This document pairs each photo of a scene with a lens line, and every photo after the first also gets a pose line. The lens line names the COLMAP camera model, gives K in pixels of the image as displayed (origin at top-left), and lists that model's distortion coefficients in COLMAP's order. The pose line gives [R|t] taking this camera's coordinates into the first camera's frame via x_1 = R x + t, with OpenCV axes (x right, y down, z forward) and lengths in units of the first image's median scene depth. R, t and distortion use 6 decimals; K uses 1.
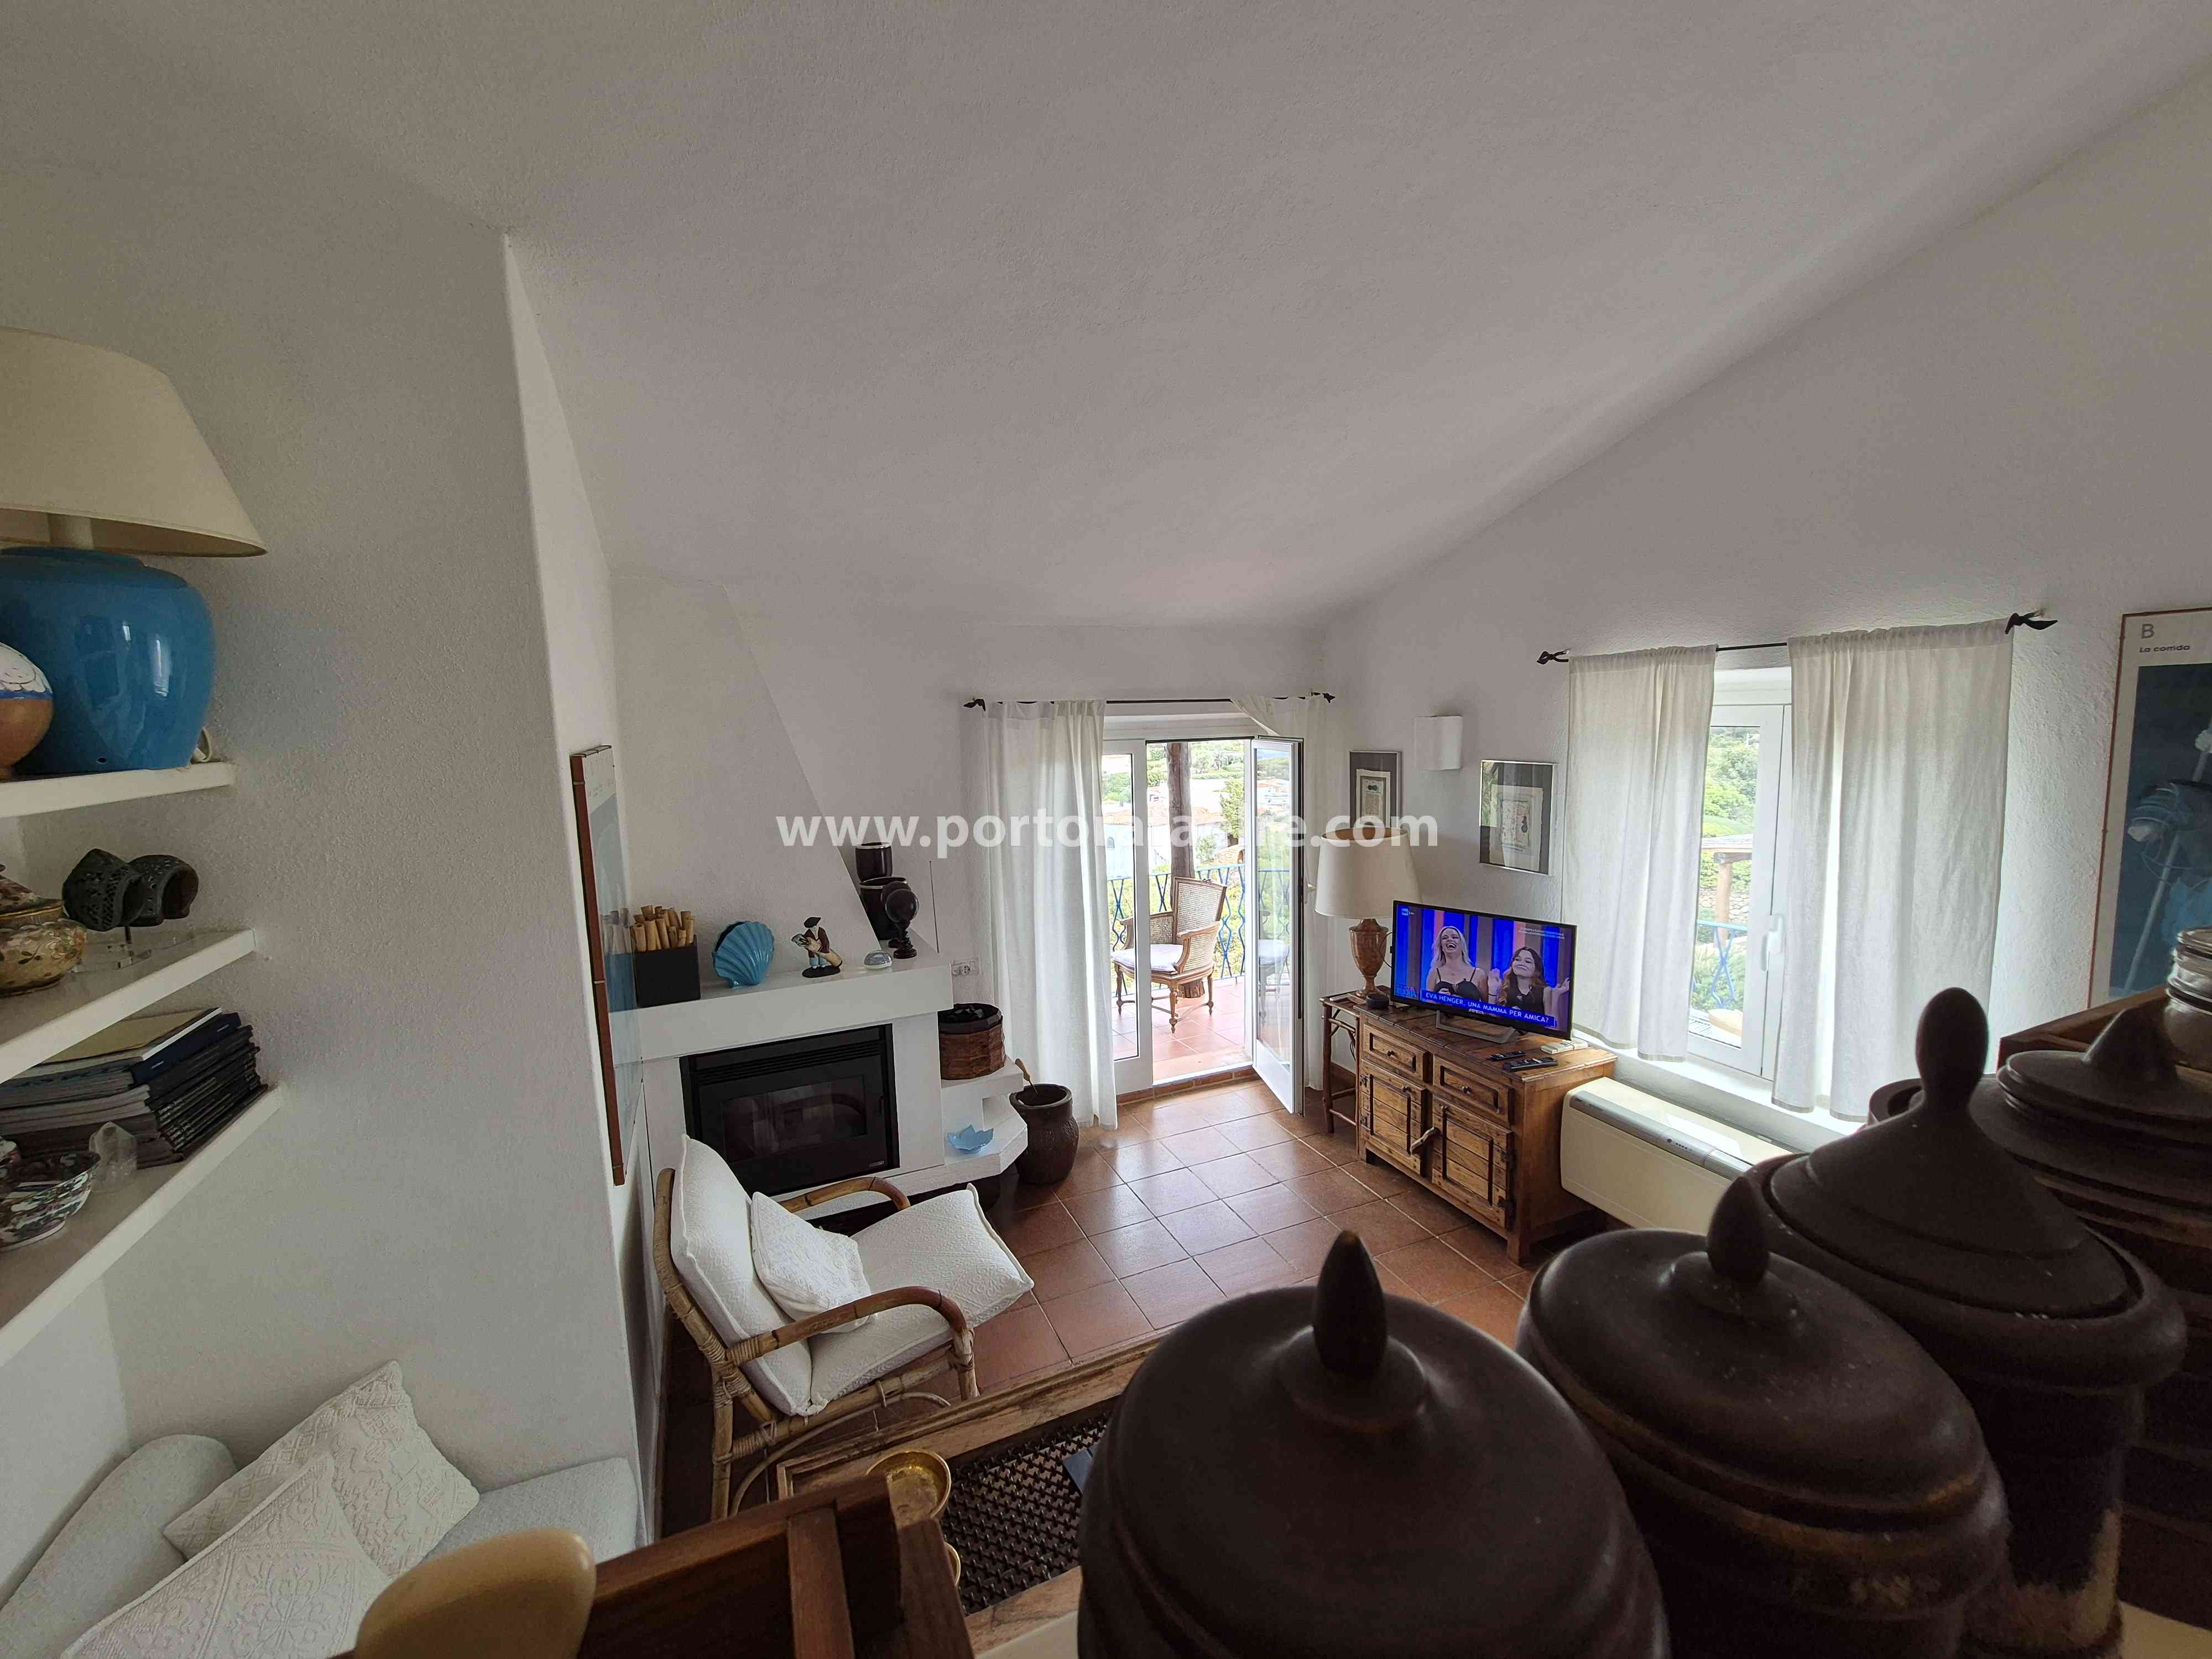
lens RADIAL K [[904.7, 0, 1108.5], [0, 904.7, 830.9], [0, 0, 1]] dist [0.001097, 0.000284]
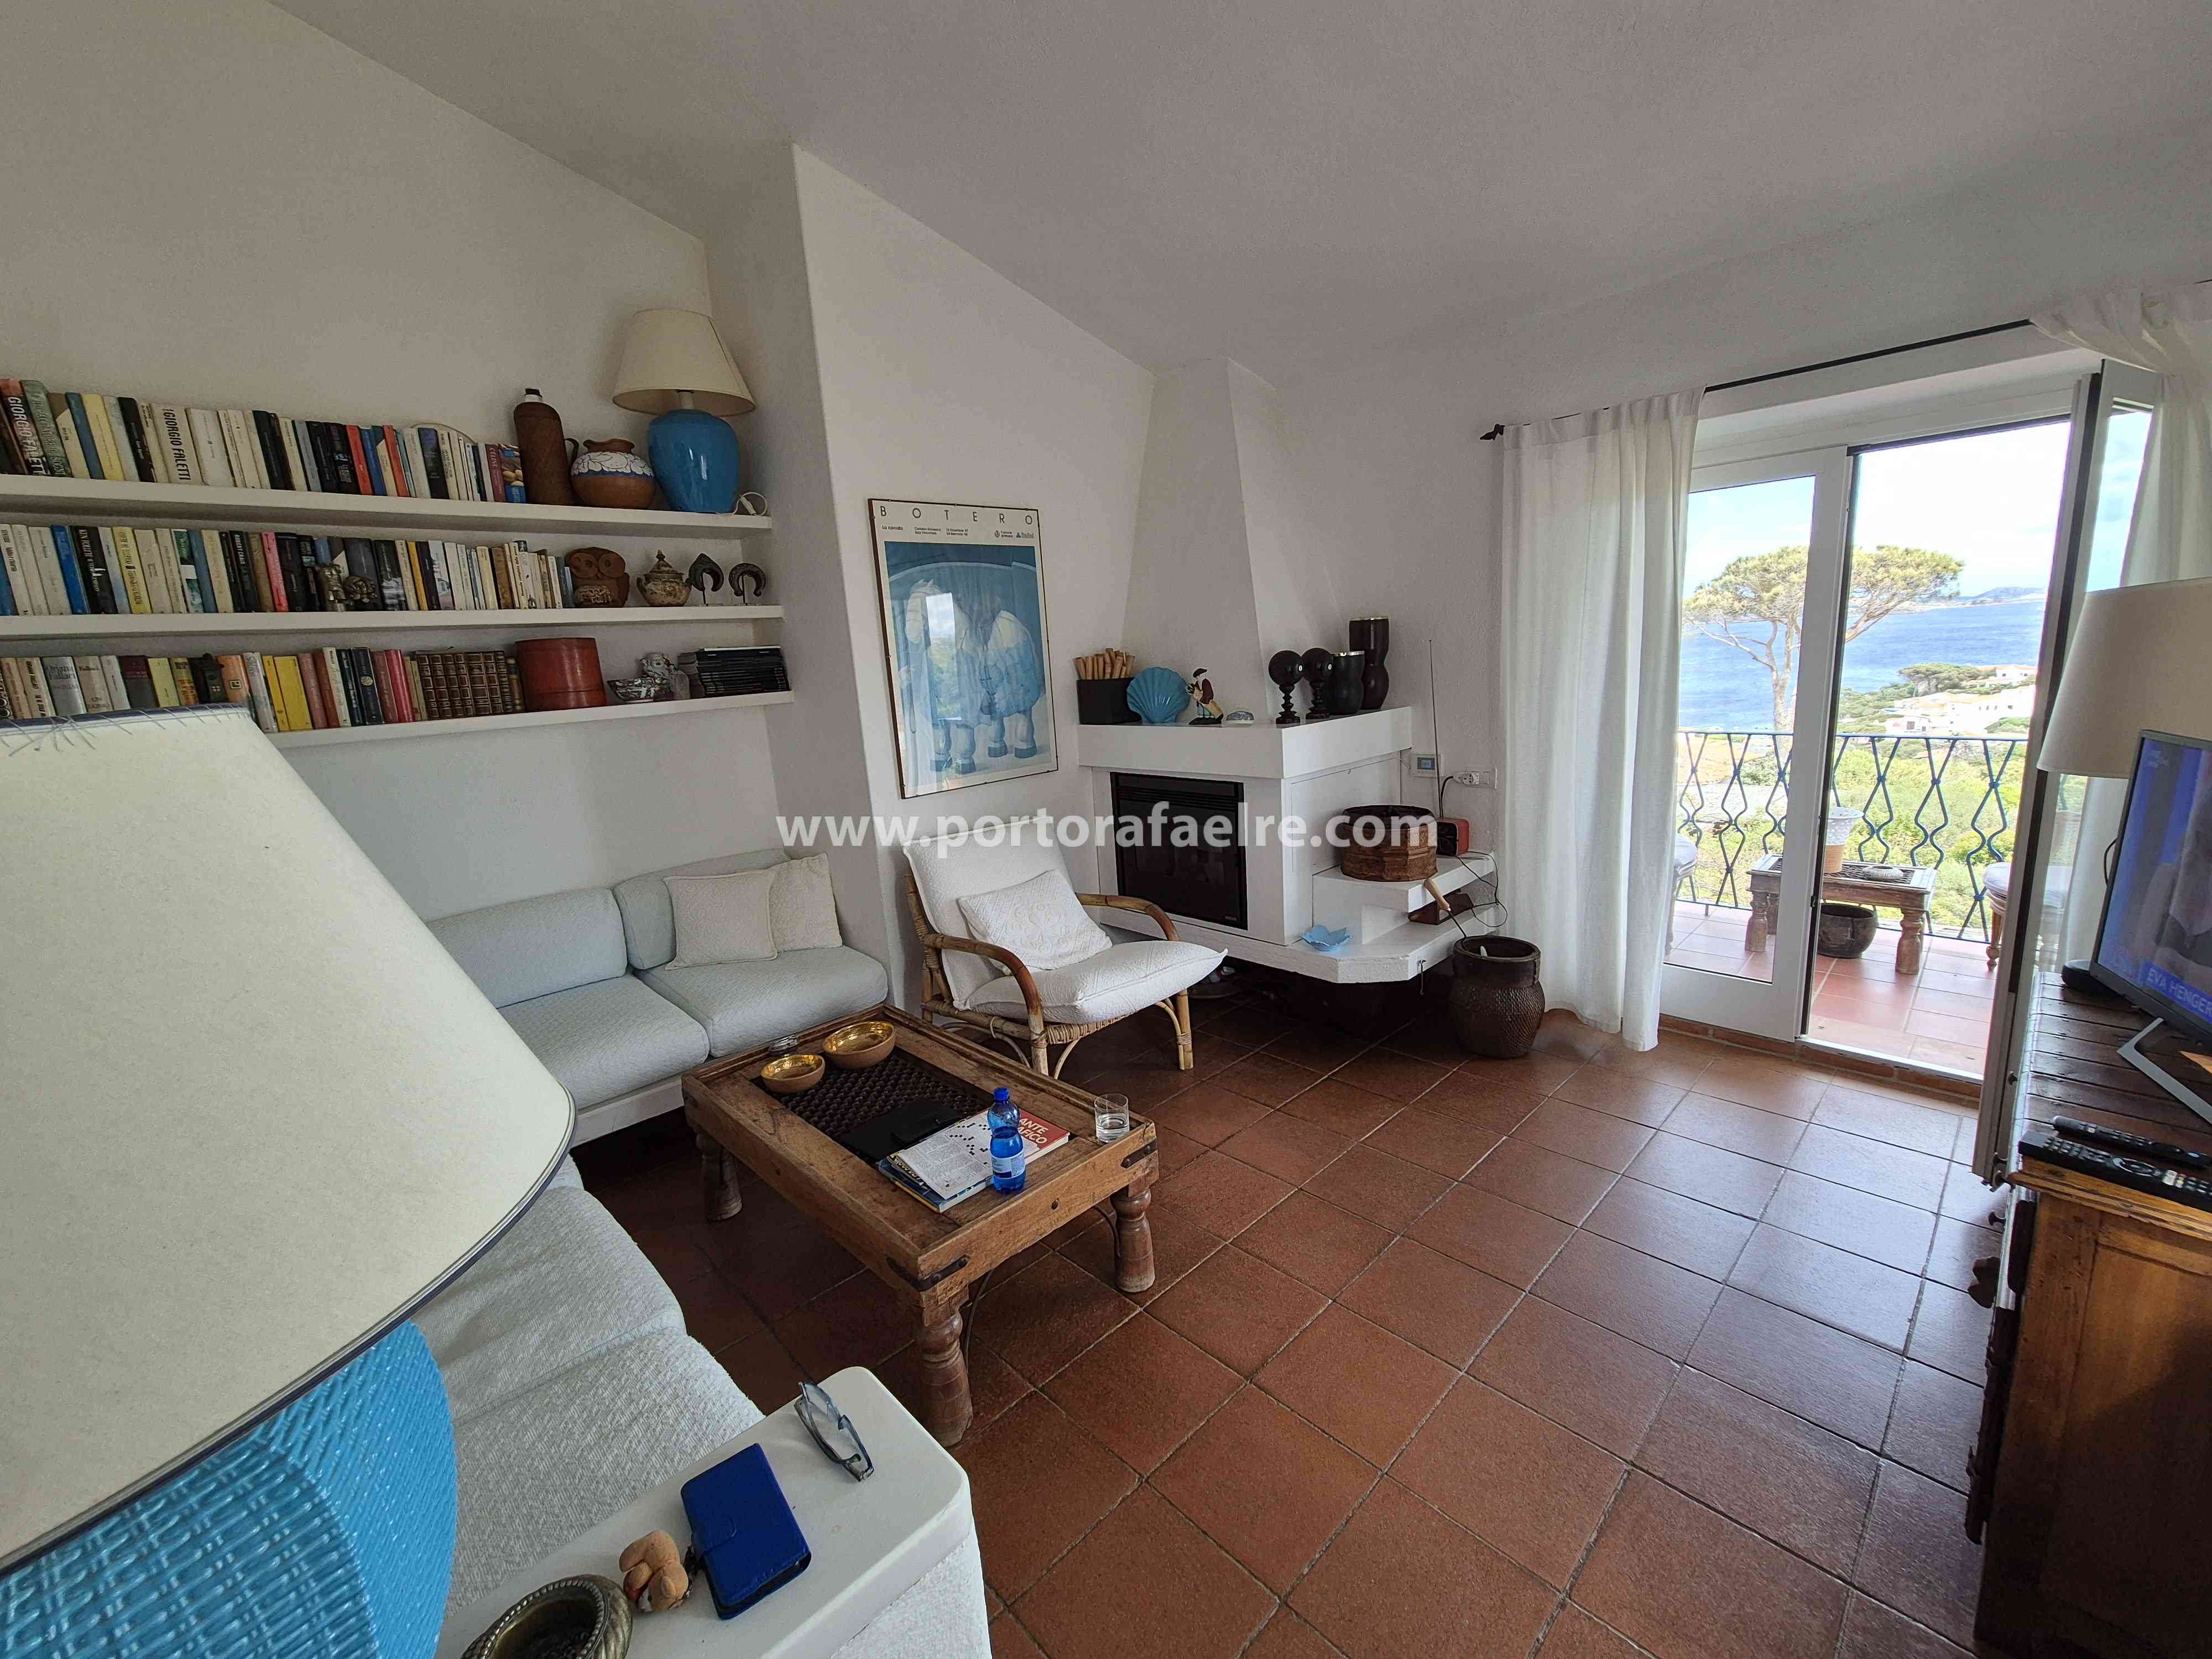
lens RADIAL K [[904.7, 0, 1117.2], [0, 904.7, 823.4], [0, 0, 1]] dist [0.001097, 0.000284]
pose [[0.355013, 0.196349, -0.914009, 0.640491], [-0.073199, 0.980532, 0.182208, 0.087541], [0.931991, 0.002218, 0.362474, 0.522490]]
